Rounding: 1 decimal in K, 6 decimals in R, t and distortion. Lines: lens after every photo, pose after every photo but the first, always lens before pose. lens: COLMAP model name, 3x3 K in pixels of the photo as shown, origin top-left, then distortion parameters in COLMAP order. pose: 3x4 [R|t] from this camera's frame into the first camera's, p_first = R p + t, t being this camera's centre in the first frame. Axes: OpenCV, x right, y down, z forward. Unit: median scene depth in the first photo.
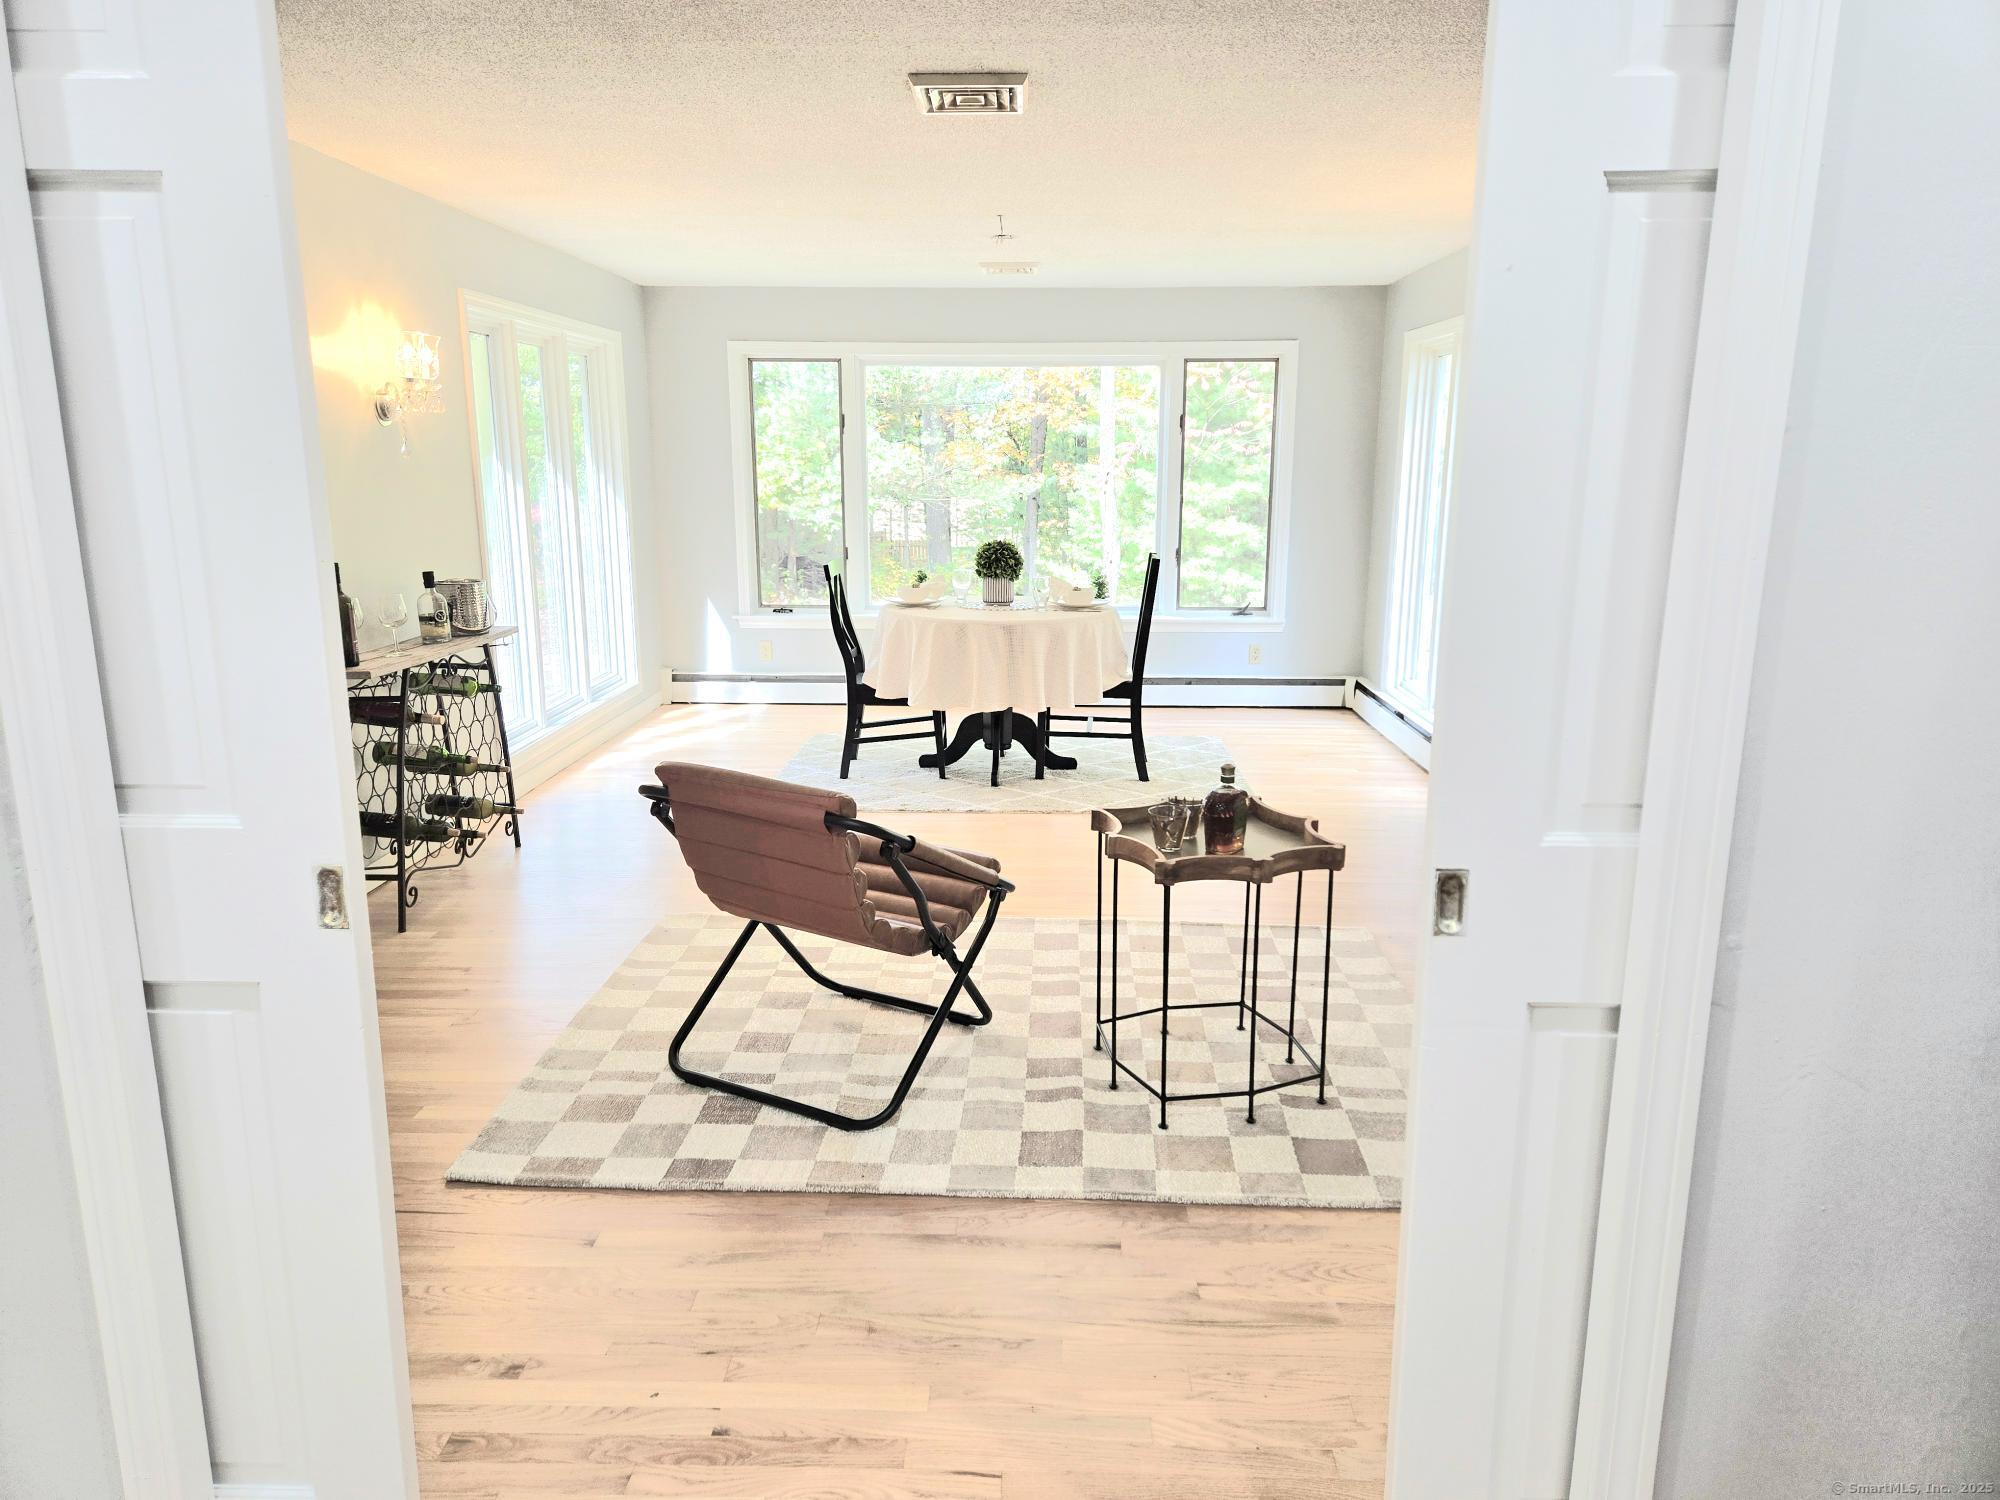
lens RADIAL K [[1348.2, 0, 1000.8], [0, 1348.2, 747.6], [0, 0, 1]] dist [0.053762, -0.007439]
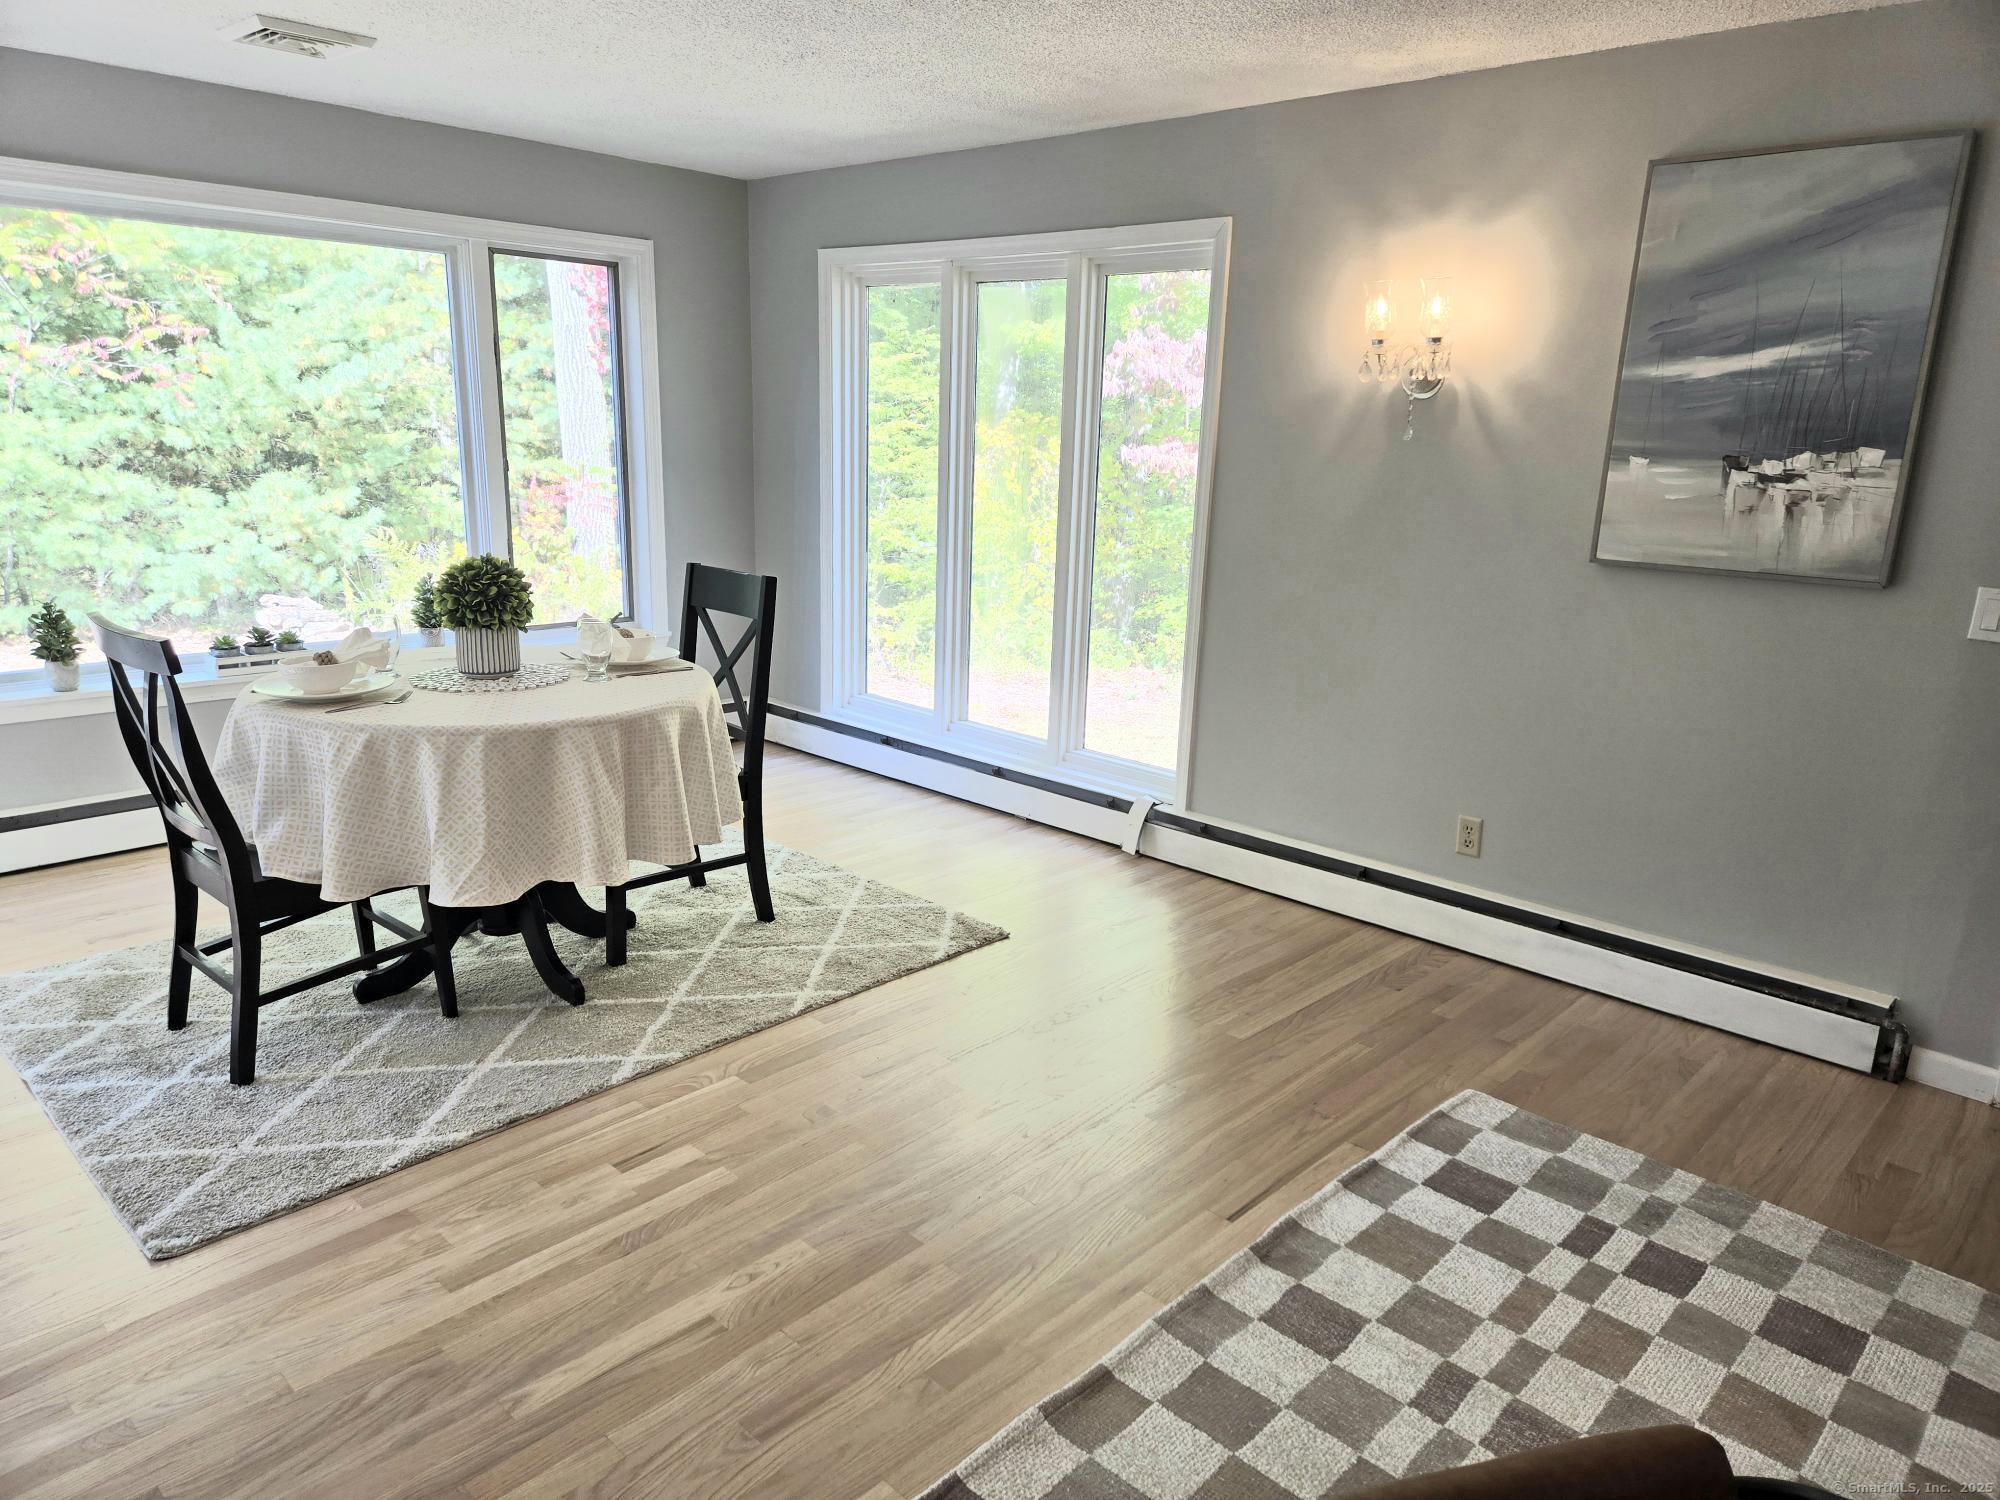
lens RADIAL K [[1348.2, 0, 1000.5], [0, 1348.2, 758.1], [0, 0, 1]] dist [0.053762, -0.007439]
pose [[0.646959, -0.169317, 0.743489, -0.280649], [0.130678, 0.985230, 0.110658, -0.106587], [-0.751244, 0.025567, 0.659529, 0.482888]]
